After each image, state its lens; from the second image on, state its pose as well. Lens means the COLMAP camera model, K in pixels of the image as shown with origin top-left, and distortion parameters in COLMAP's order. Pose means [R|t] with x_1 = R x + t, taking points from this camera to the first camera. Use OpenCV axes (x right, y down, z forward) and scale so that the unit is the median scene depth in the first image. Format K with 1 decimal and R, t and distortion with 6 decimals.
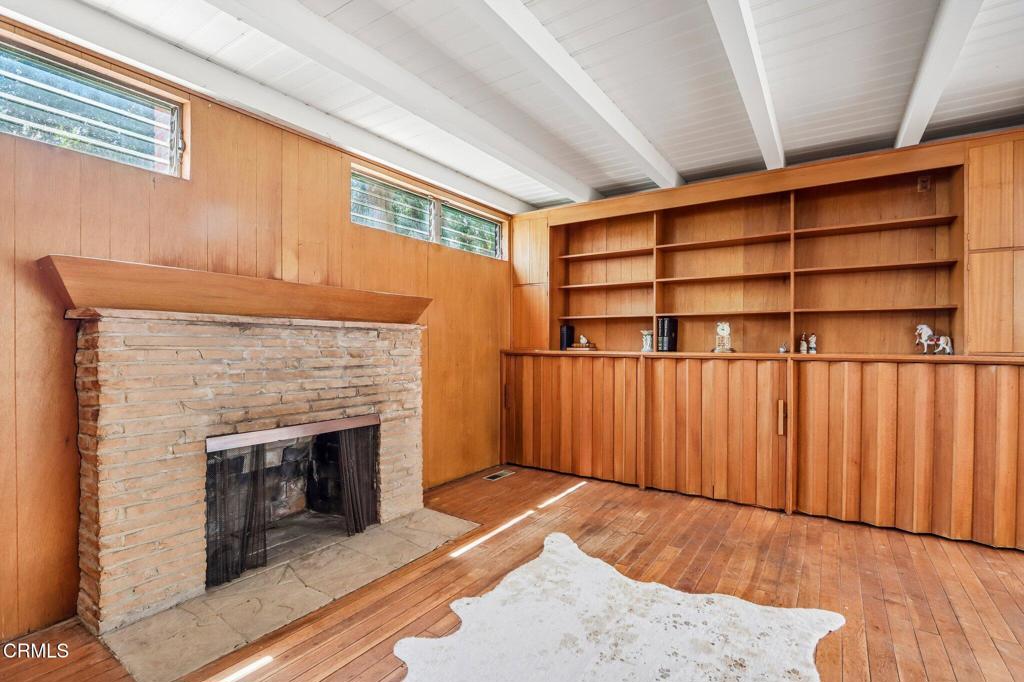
lens RADIAL K [[475.3, 0, 507.8], [0, 475.3, 344.1], [0, 0, 1]] dist [-0.019127, 0.002215]
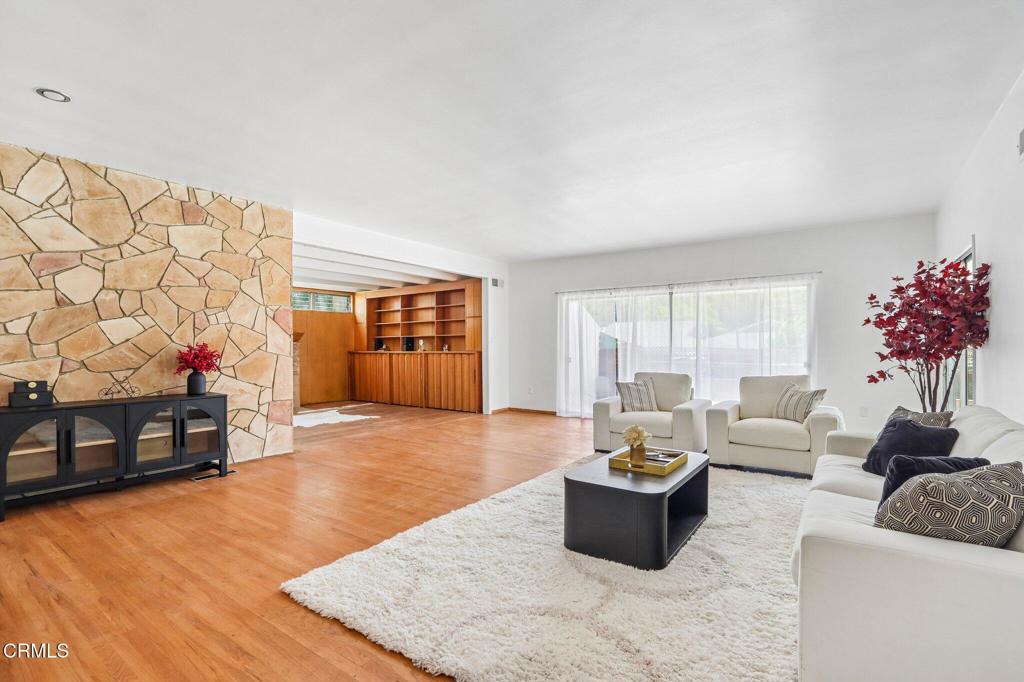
lens RADIAL K [[475.3, 0, 502.5], [0, 475.3, 347.1], [0, 0, 1]] dist [-0.019127, 0.002215]
pose [[0.999581, -0.010477, -0.026966, 1.231130], [0.010470, 0.999945, -0.000401, 0.001016], [0.026968, 0.000119, 0.999636, -2.004103]]
